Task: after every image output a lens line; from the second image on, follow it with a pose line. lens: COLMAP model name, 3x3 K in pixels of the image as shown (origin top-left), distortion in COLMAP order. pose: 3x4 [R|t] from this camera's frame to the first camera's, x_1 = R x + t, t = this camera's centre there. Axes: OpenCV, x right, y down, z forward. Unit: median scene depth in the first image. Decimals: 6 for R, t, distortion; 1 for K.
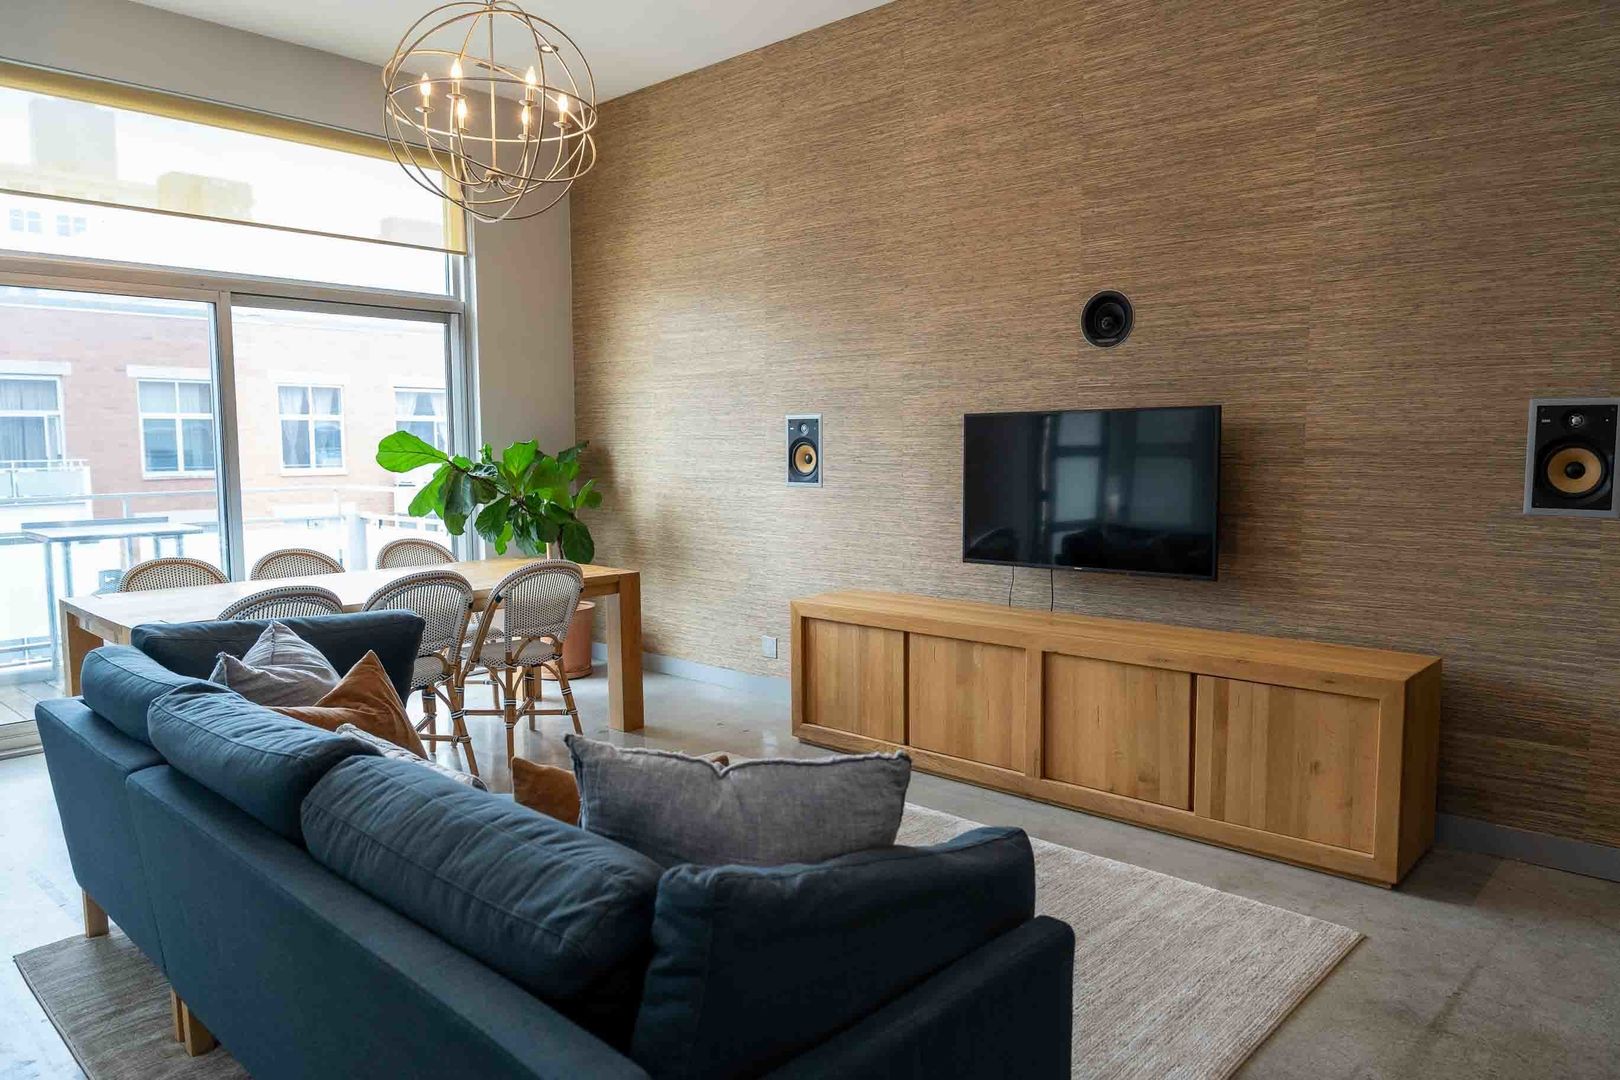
lens RADIAL K [[1084.1, 0, 803.2], [0, 1084.1, 533.4], [0, 0, 1]] dist [-0.003778, -0.012086]
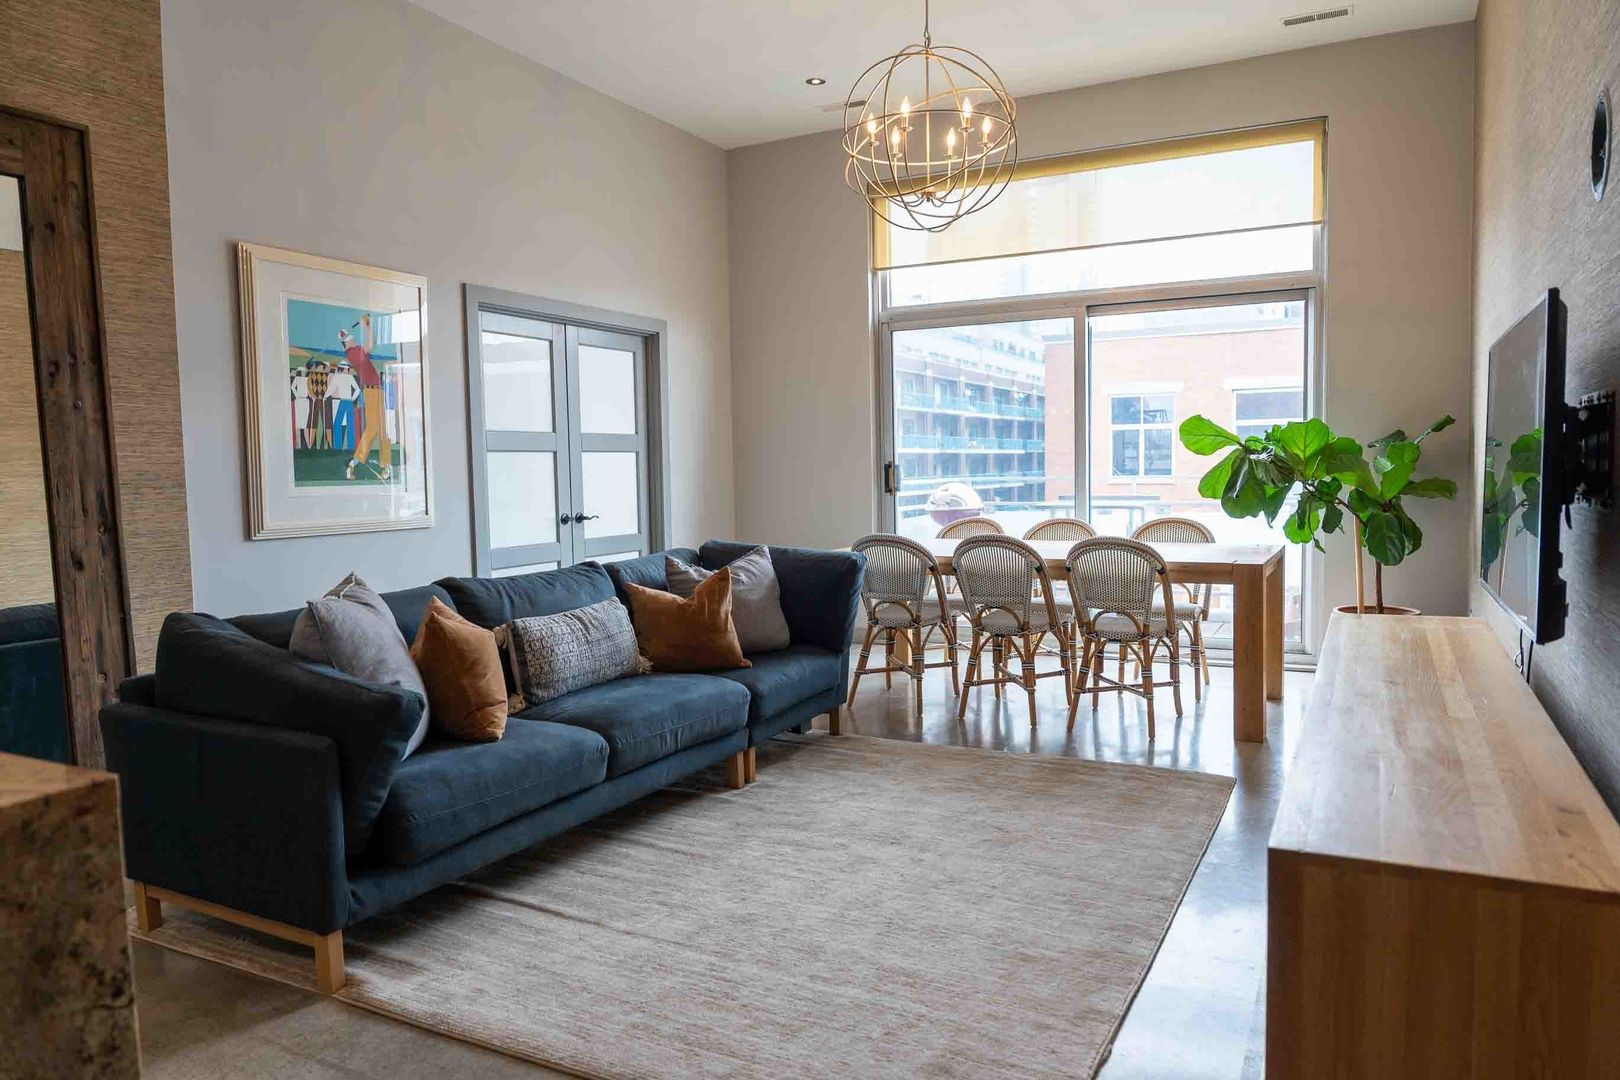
lens RADIAL K [[1084.1, 0, 812.0], [0, 1084.1, 536.5], [0, 0, 1]] dist [-0.003778, -0.012086]
pose [[0.267284, 0.070279, -0.961052, 0.596405], [-0.060118, 0.996610, 0.056159, -0.015794], [0.961741, 0.042766, 0.270603, 0.399475]]
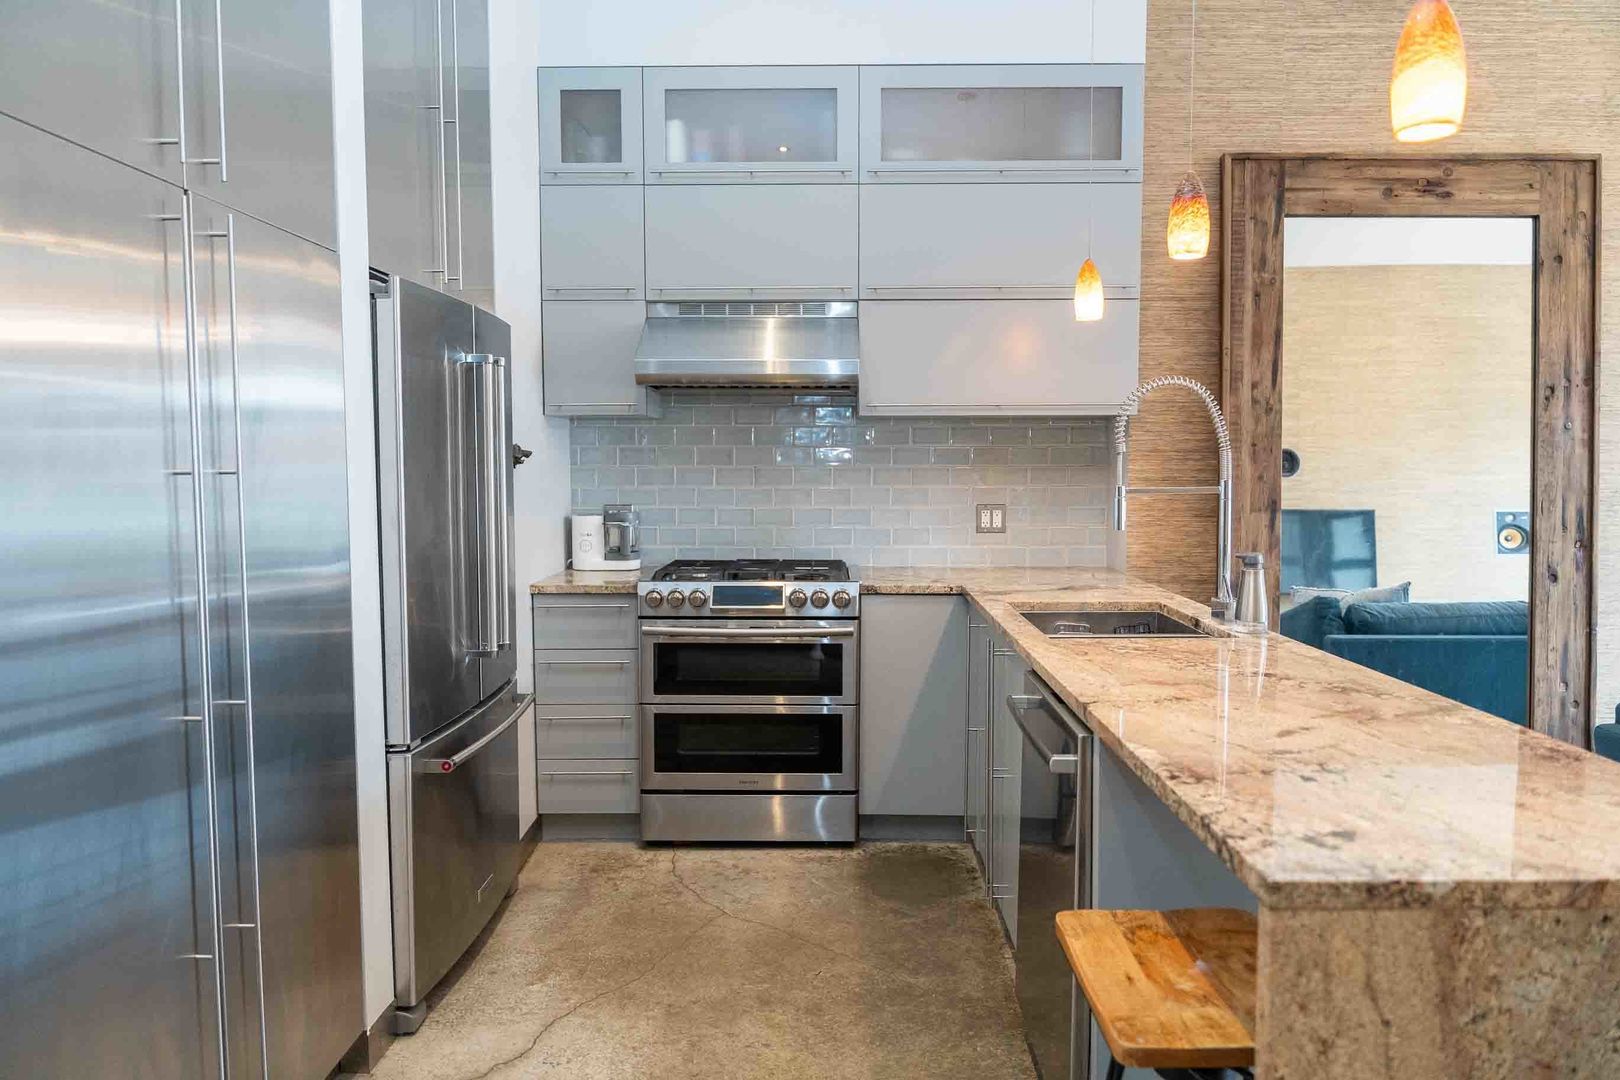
lens RADIAL K [[1084.1, 0, 815.4], [0, 1084.1, 537.3], [0, 0, 1]] dist [-0.003778, -0.012086]
pose [[-0.743656, 0.061520, -0.665726, 0.668442], [-0.042245, 0.989444, 0.138624, -0.038447], [0.667227, 0.131212, -0.733206, 0.333141]]
